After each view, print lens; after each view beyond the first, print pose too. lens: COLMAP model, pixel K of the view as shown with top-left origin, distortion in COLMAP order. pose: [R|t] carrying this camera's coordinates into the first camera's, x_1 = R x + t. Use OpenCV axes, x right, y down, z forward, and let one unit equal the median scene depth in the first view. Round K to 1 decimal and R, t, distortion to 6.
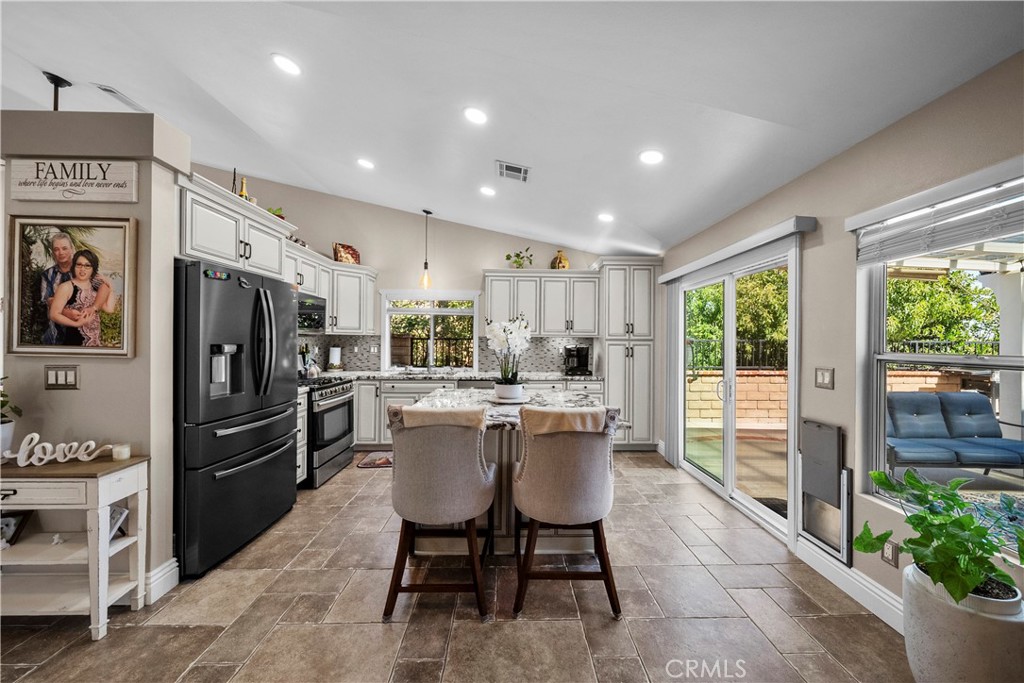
lens RADIAL K [[363.3, 0, 518.9], [0, 363.3, 343.1], [0, 0, 1]] dist [-0.001303, -0.000598]
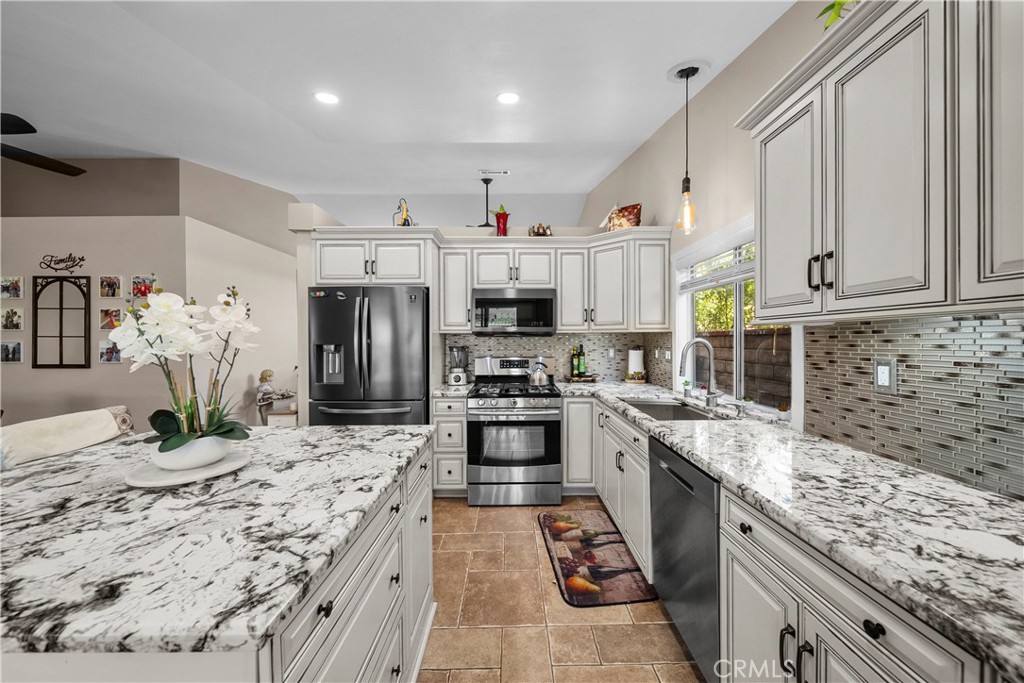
lens RADIAL K [[363.3, 0, 515.1], [0, 363.3, 342.3], [0, 0, 1]] dist [-0.001303, -0.000598]
pose [[-0.020469, -0.000955, -0.999790, 0.236334], [-0.002027, 0.999998, -0.000914, -0.002246], [0.999788, 0.002008, -0.020471, 0.790114]]
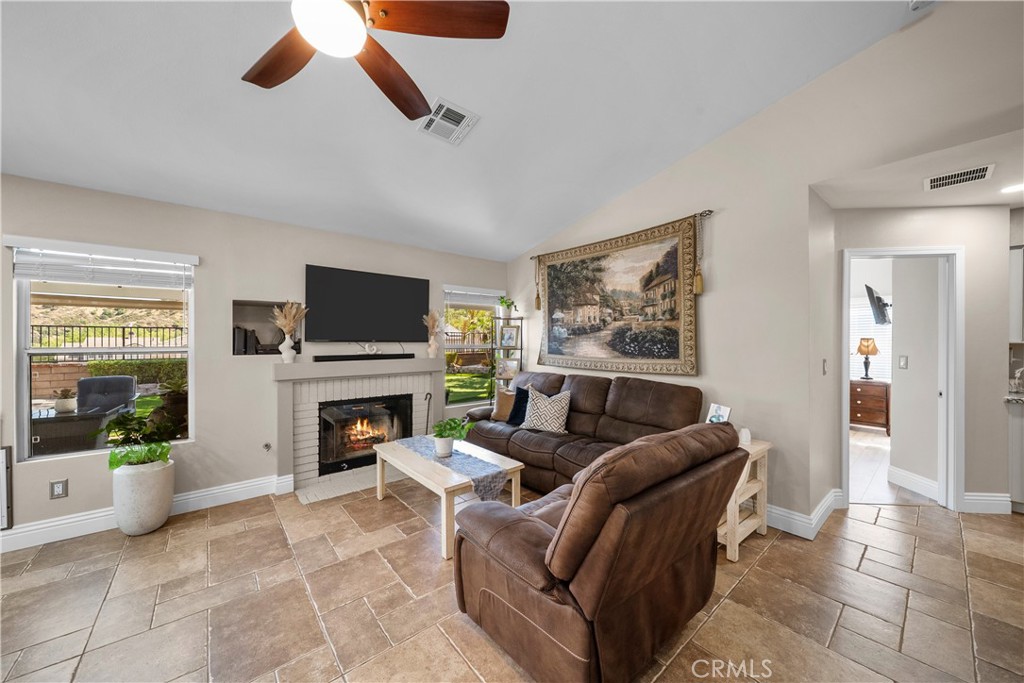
lens RADIAL K [[363.3, 0, 520.7], [0, 363.3, 341.4], [0, 0, 1]] dist [-0.001303, -0.000598]
pose [[-0.626778, -0.008016, 0.779157, -0.444598], [-0.001662, 0.999959, 0.008951, -0.004473], [-0.779196, 0.004315, -0.626765, 0.178876]]
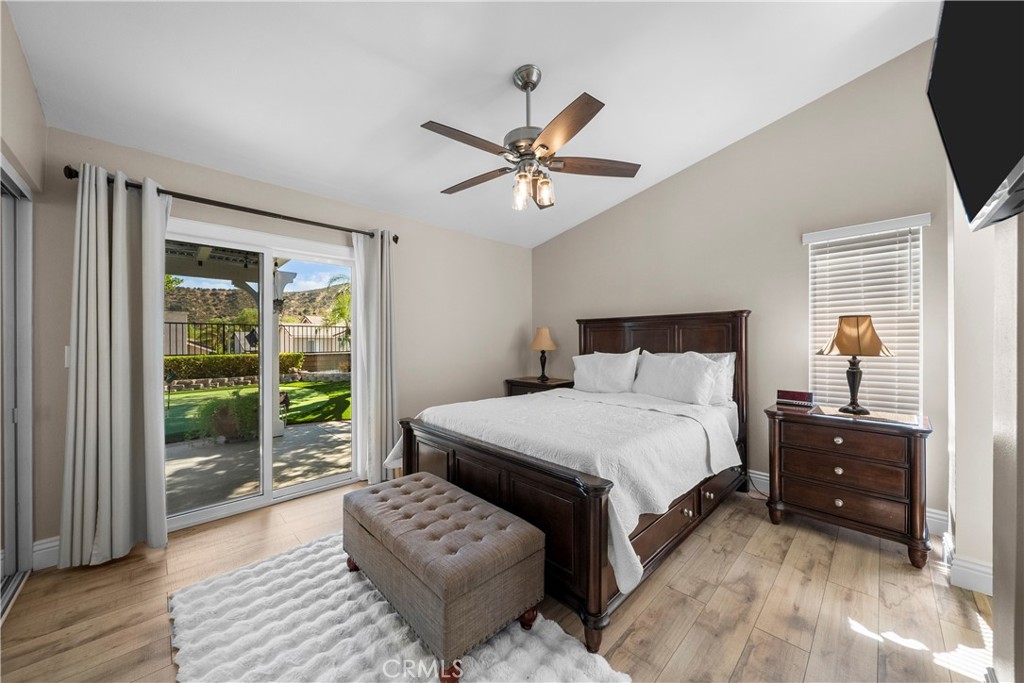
lens RADIAL K [[363.3, 0, 514.3], [0, 363.3, 345.3], [0, 0, 1]] dist [-0.001303, -0.000598]
pose [[-0.680741, -0.014003, 0.732390, -0.273914], [-0.002732, 0.999859, 0.016577, 0.028121], [-0.732519, 0.009284, -0.680683, -0.774961]]
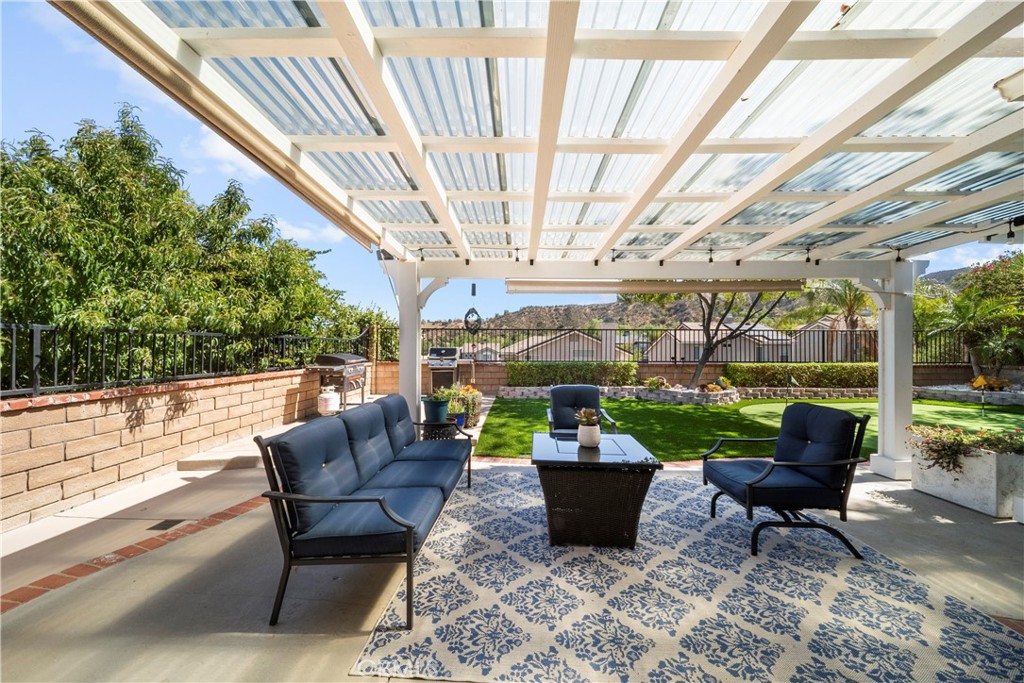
lens RADIAL K [[363.3, 0, 517.6], [0, 363.3, 348.4], [0, 0, 1]] dist [-0.001303, -0.000598]
pose [[0.039968, -0.011691, 0.999133, 0.368363], [0.000581, 0.999932, 0.011677, 0.019658], [-0.999201, 0.000114, 0.039972, 0.583640]]
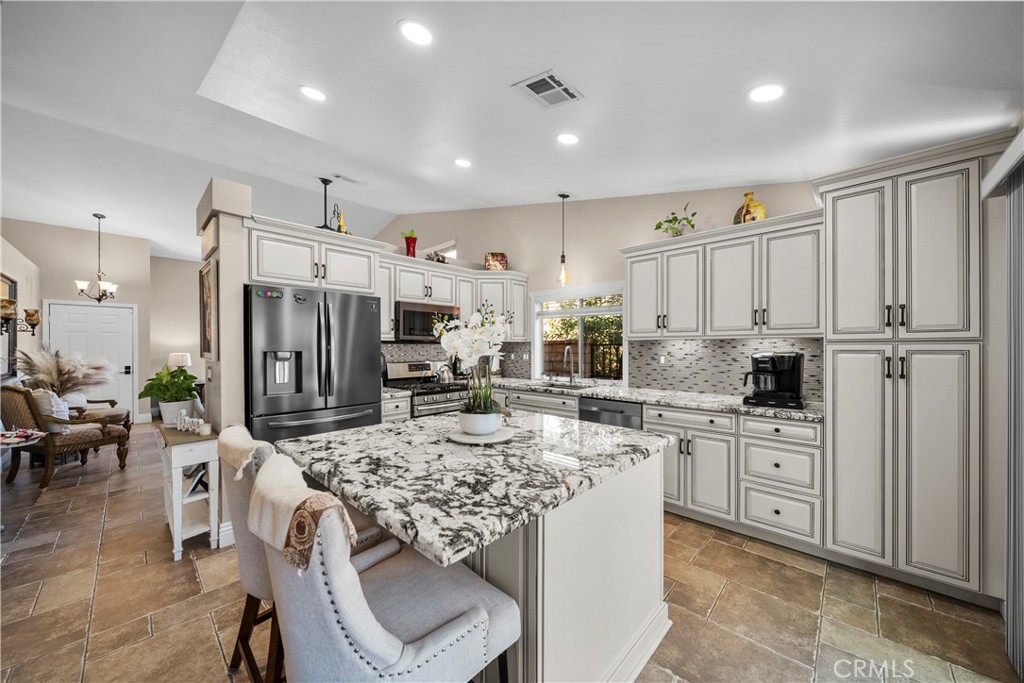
lens RADIAL K [[363.3, 0, 515.6], [0, 363.3, 347.4], [0, 0, 1]] dist [-0.001303, -0.000598]
pose [[0.708686, -0.008637, -0.705471, 0.269679], [0.004067, 0.999958, -0.008156, 0.001439], [0.705513, 0.002911, 0.708691, 0.319618]]
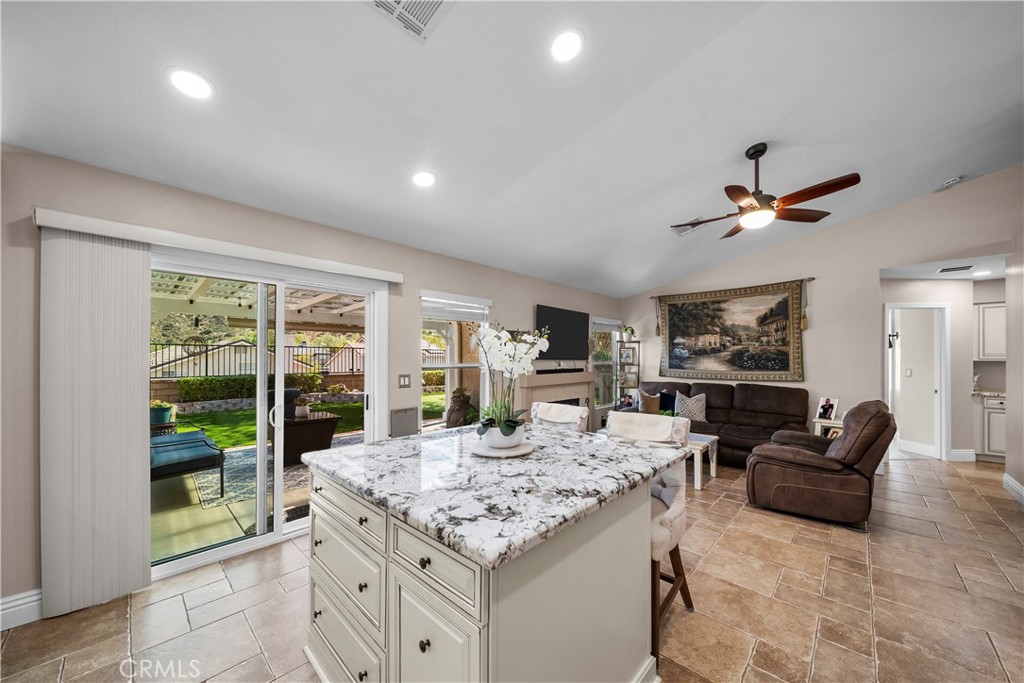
lens RADIAL K [[363.3, 0, 517.9], [0, 363.3, 356.5], [0, 0, 1]] dist [-0.001303, -0.000598]
pose [[-0.708974, -0.004248, 0.705222, -0.289761], [-0.003235, 0.999991, 0.002771, -0.008158], [-0.705227, -0.000317, -0.708981, 0.813757]]
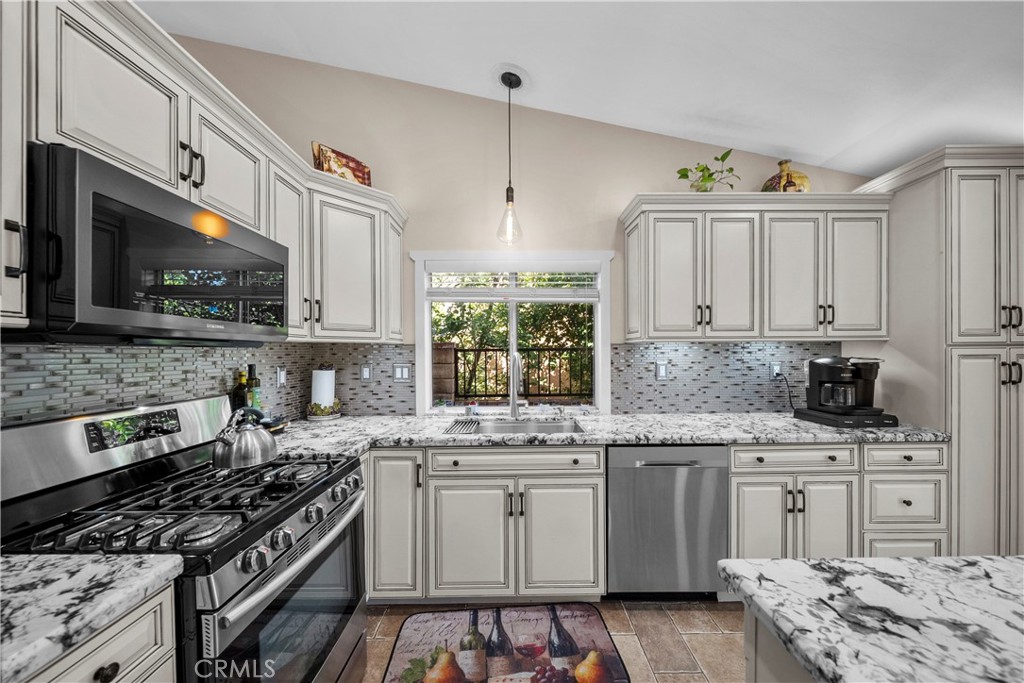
lens RADIAL K [[363.3, 0, 516.3], [0, 363.3, 355.3], [0, 0, 1]] dist [-0.001303, -0.000598]
pose [[0.999713, -0.014888, -0.018788, -0.244449], [0.014960, 0.999881, 0.003706, -0.005577], [0.018731, -0.003986, 0.999817, 0.532505]]
